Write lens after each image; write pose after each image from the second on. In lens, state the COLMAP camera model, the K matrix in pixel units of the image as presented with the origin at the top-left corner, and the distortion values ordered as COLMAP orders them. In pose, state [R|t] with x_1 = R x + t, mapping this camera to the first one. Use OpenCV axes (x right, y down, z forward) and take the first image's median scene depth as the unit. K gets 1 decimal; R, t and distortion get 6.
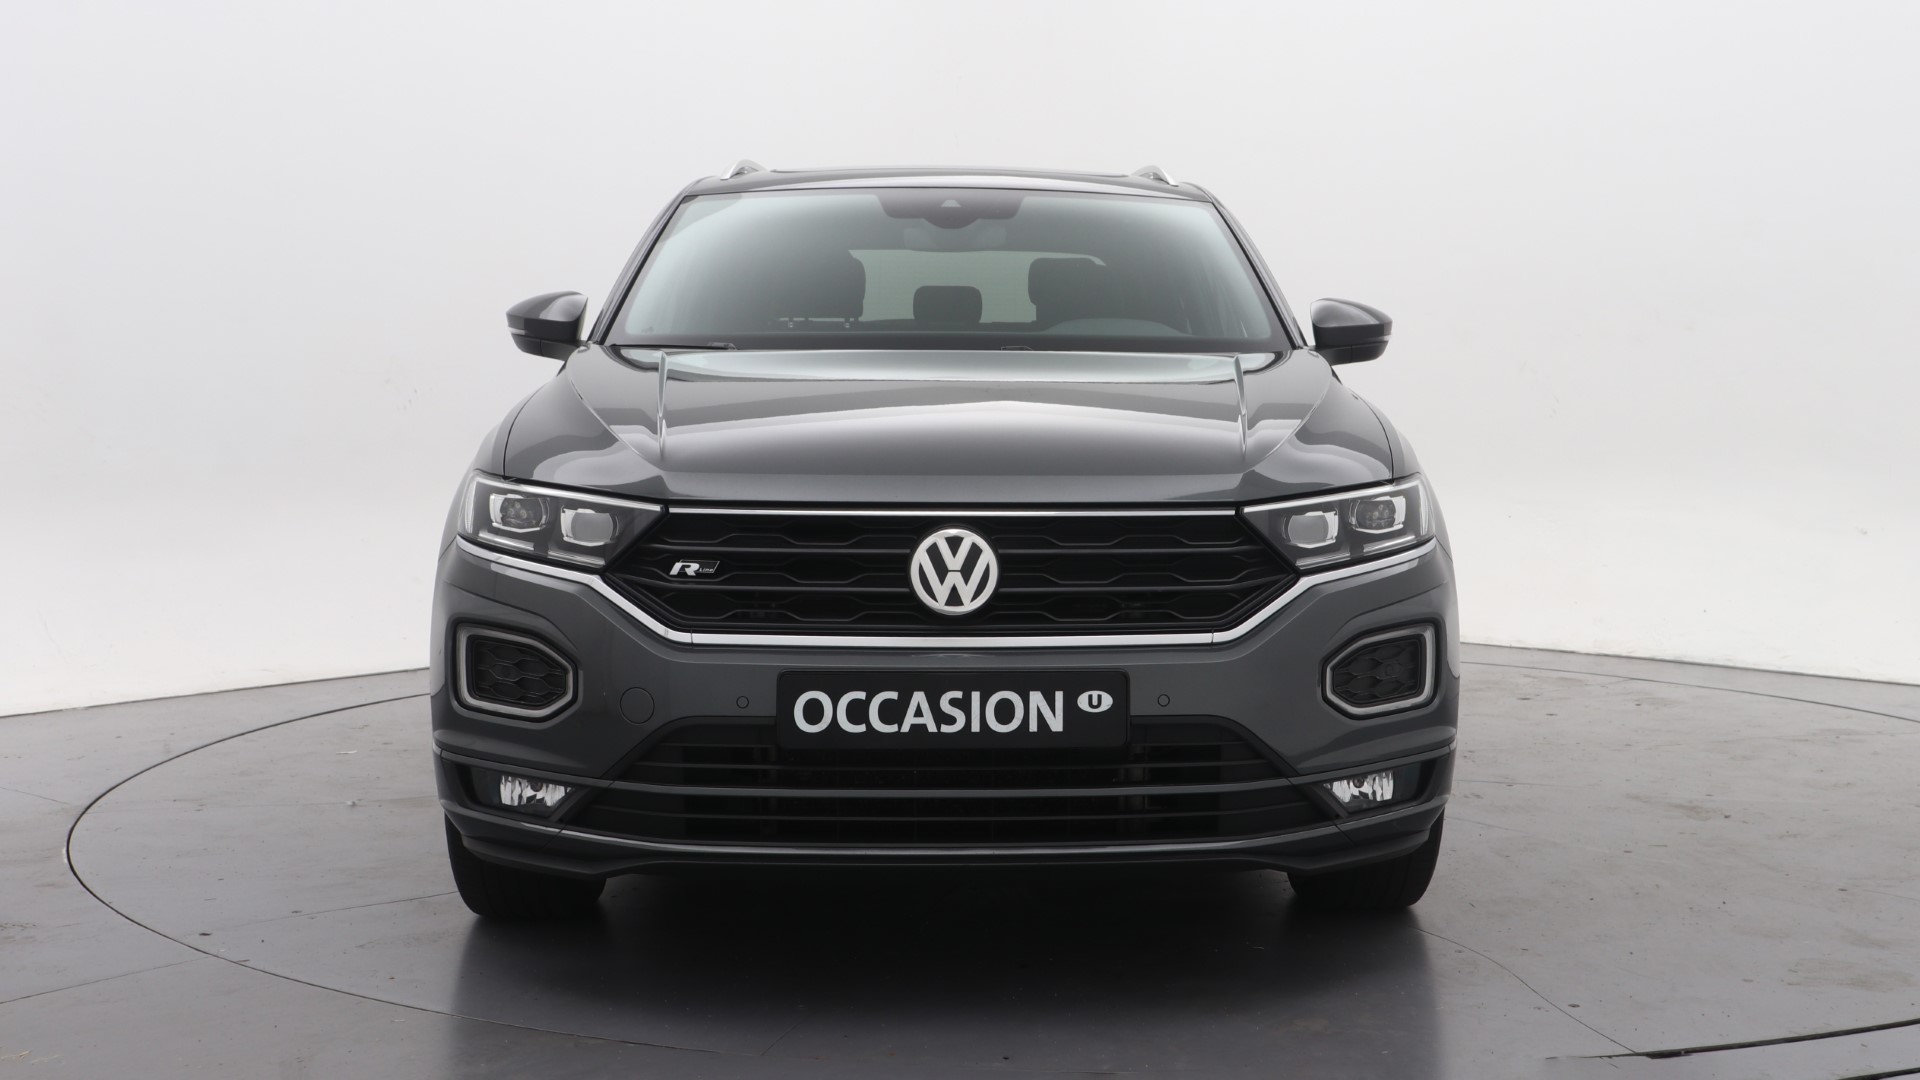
lens RADIAL K [[2009.6, 0, 960.0], [0, 2009.6, 540.0], [0, 0, 1]] dist [0.081348, 0.002135]
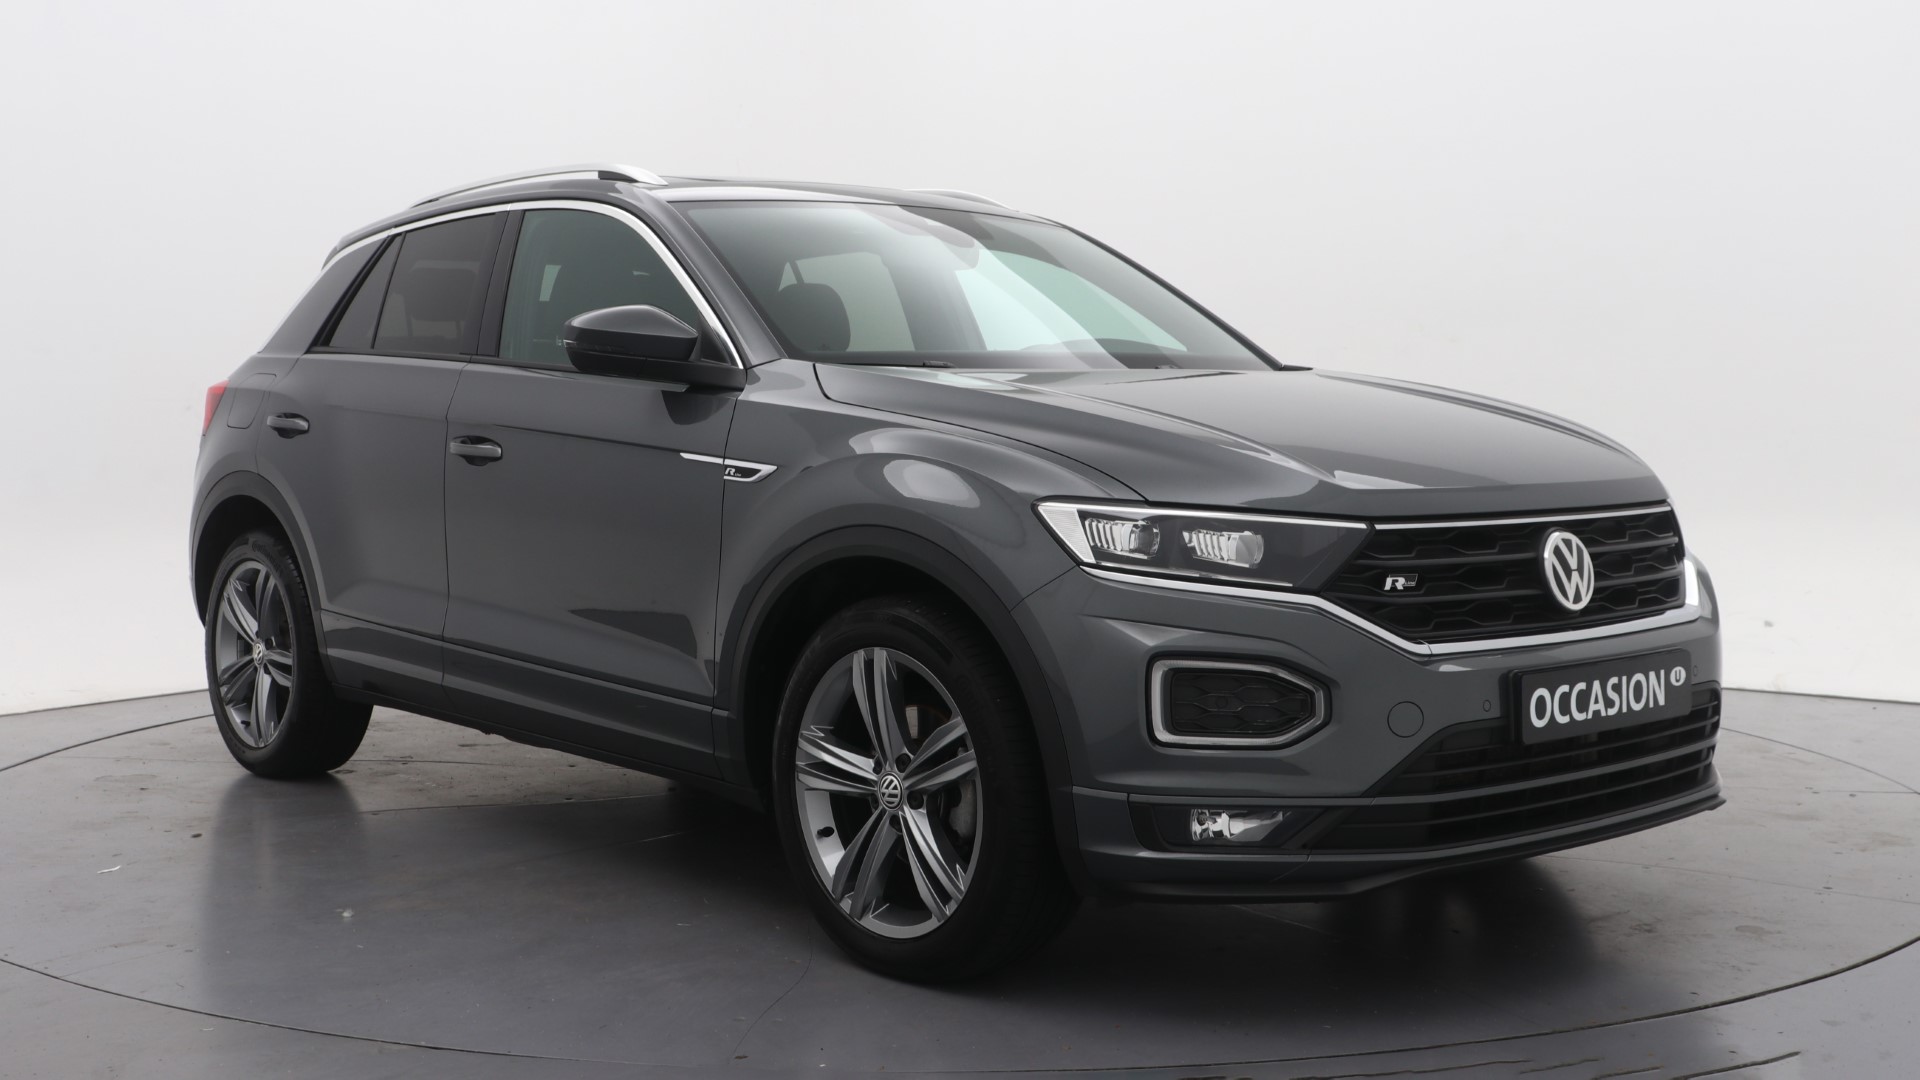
lens RADIAL K [[2009.6, 0, 960.0], [0, 2009.6, 540.0], [0, 0, 1]] dist [0.081348, 0.002135]
pose [[0.800895, -0.048929, 0.596803, -0.929693], [0.049690, 0.998649, 0.015193, -0.034542], [-0.596740, 0.017487, 0.802244, 0.307340]]
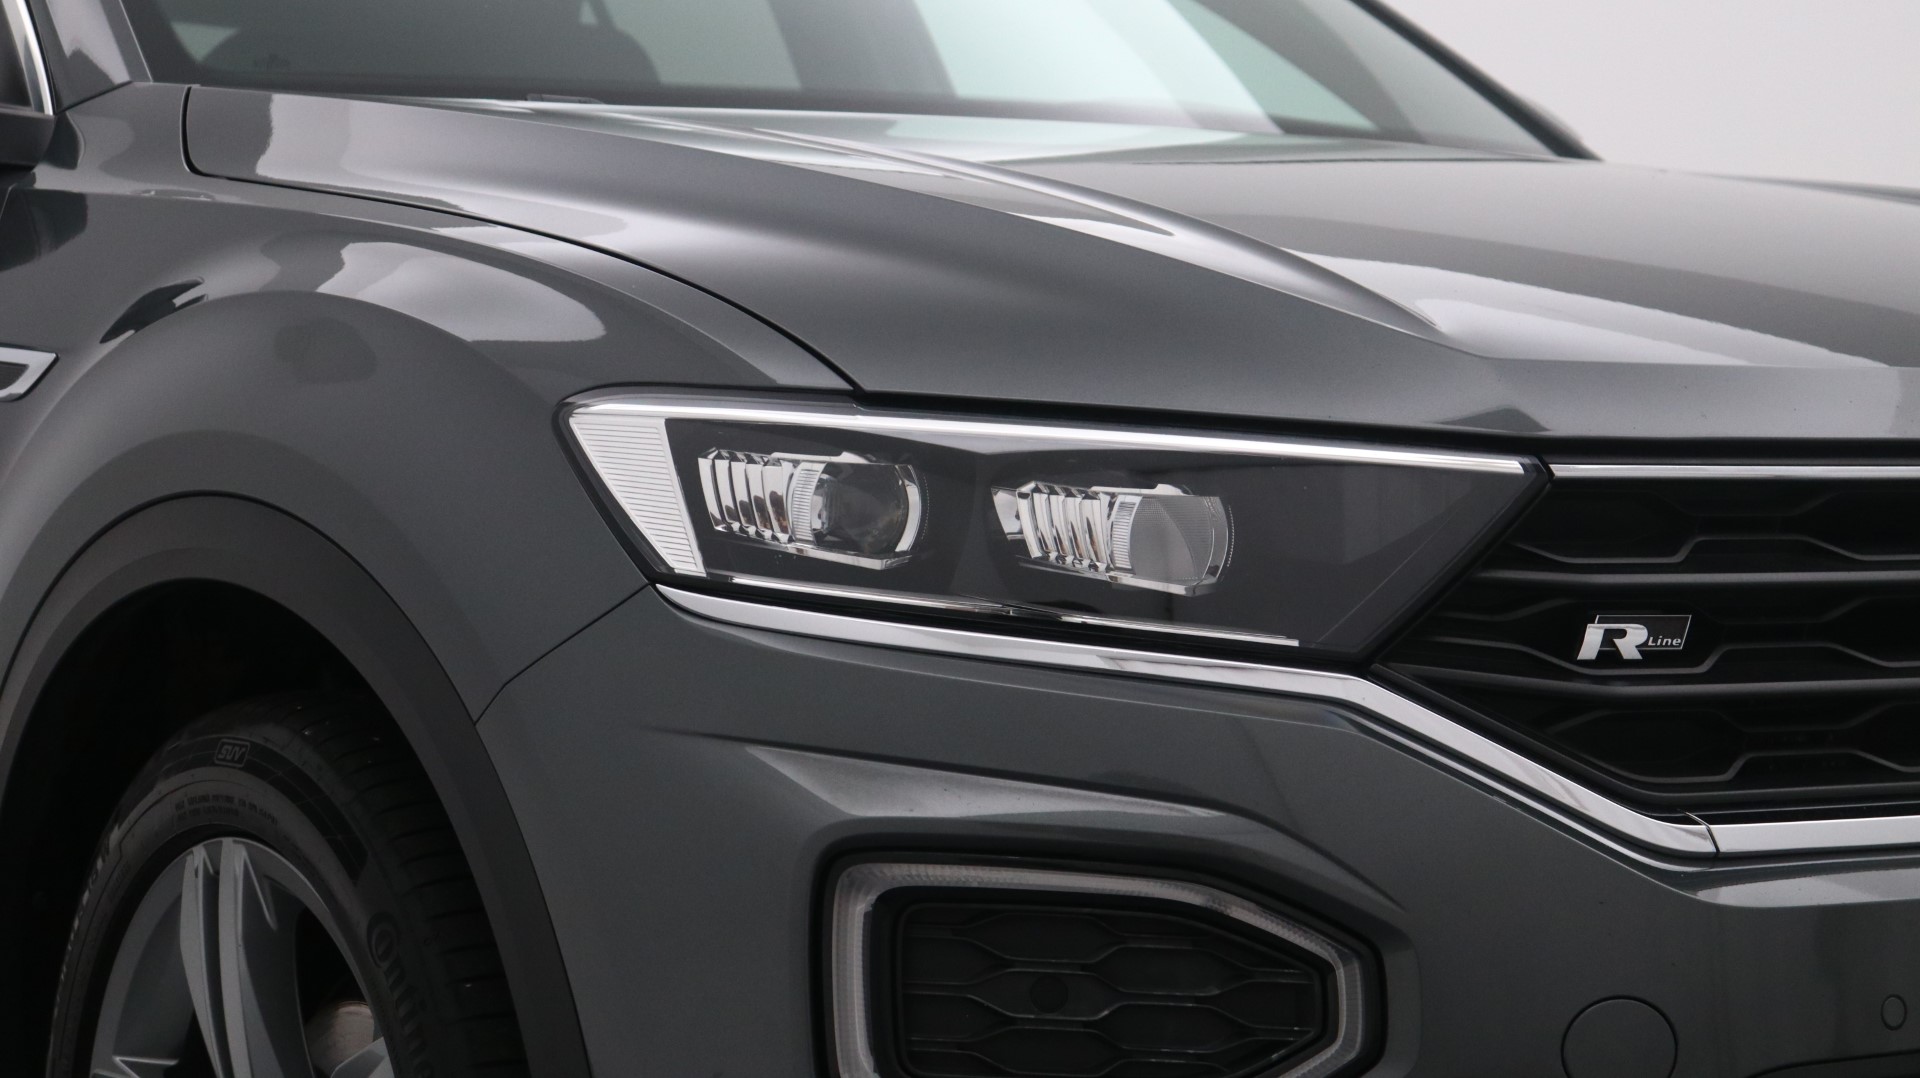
lens RADIAL K [[4048.7, 0, 960.0], [0, 4048.7, 539.0], [0, 0, 1]] dist [-0.065333, -0.013178]
pose [[0.858454, -0.023636, 0.512345, -0.581869], [0.046670, 0.998393, -0.032139, 0.014003], [-0.510763, 0.051501, 0.858178, 0.471402]]
